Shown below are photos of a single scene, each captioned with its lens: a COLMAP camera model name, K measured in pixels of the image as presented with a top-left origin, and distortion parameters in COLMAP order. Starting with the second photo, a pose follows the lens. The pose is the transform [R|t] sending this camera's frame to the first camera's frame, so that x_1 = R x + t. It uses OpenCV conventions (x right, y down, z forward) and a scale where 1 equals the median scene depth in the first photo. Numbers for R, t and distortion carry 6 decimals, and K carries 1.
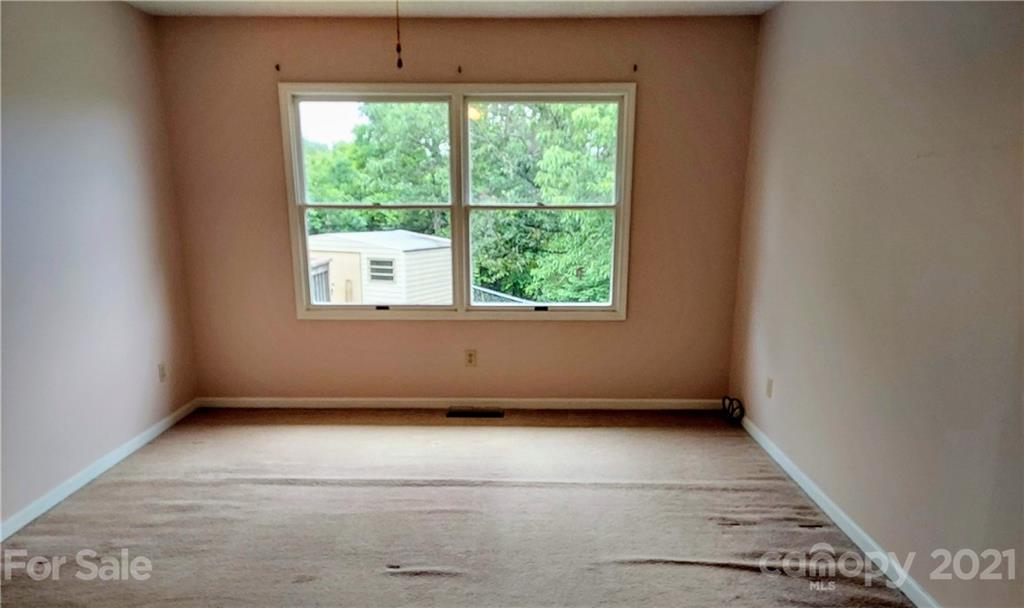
lens RADIAL K [[538.9, 0, 512.0], [0, 538.9, 304.0], [0, 0, 1]] dist [0.000127, 0.000036]
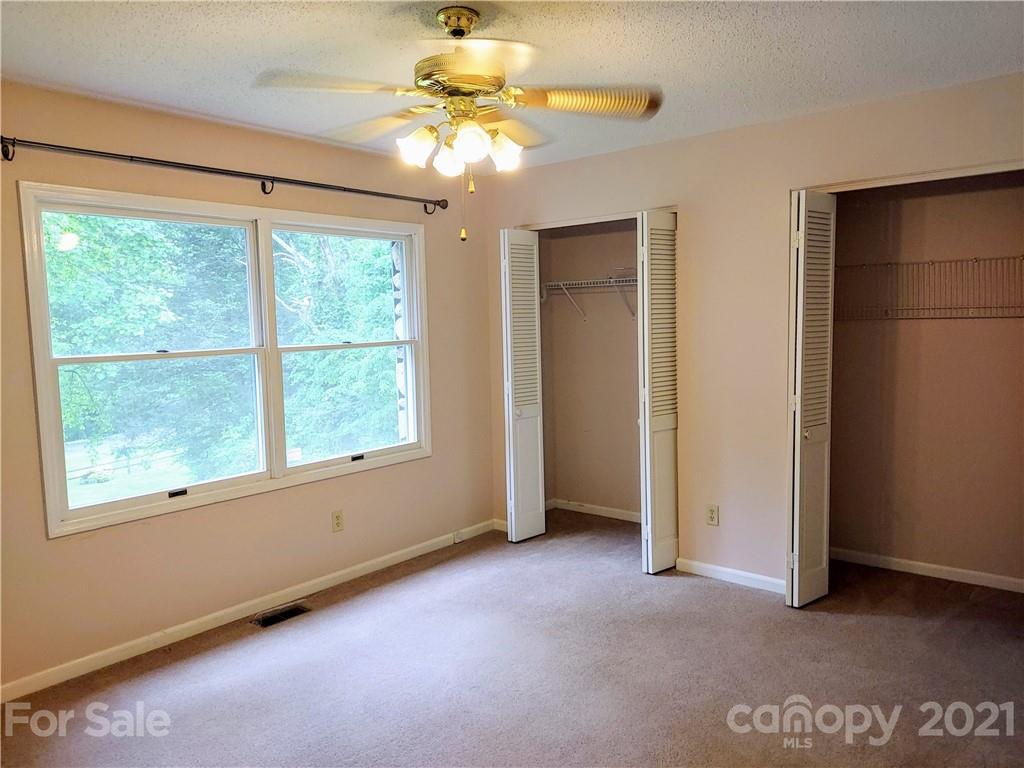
lens RADIAL K [[739.6, 0, 512.0], [0, 739.6, 384.0], [0, 0, 1]] dist [0.001449, 0.002418]
pose [[0.633170, -0.087302, 0.769073, -0.743348], [0.189786, 0.980798, -0.044913, -0.006783], [-0.750384, 0.174397, 0.637581, 0.005658]]
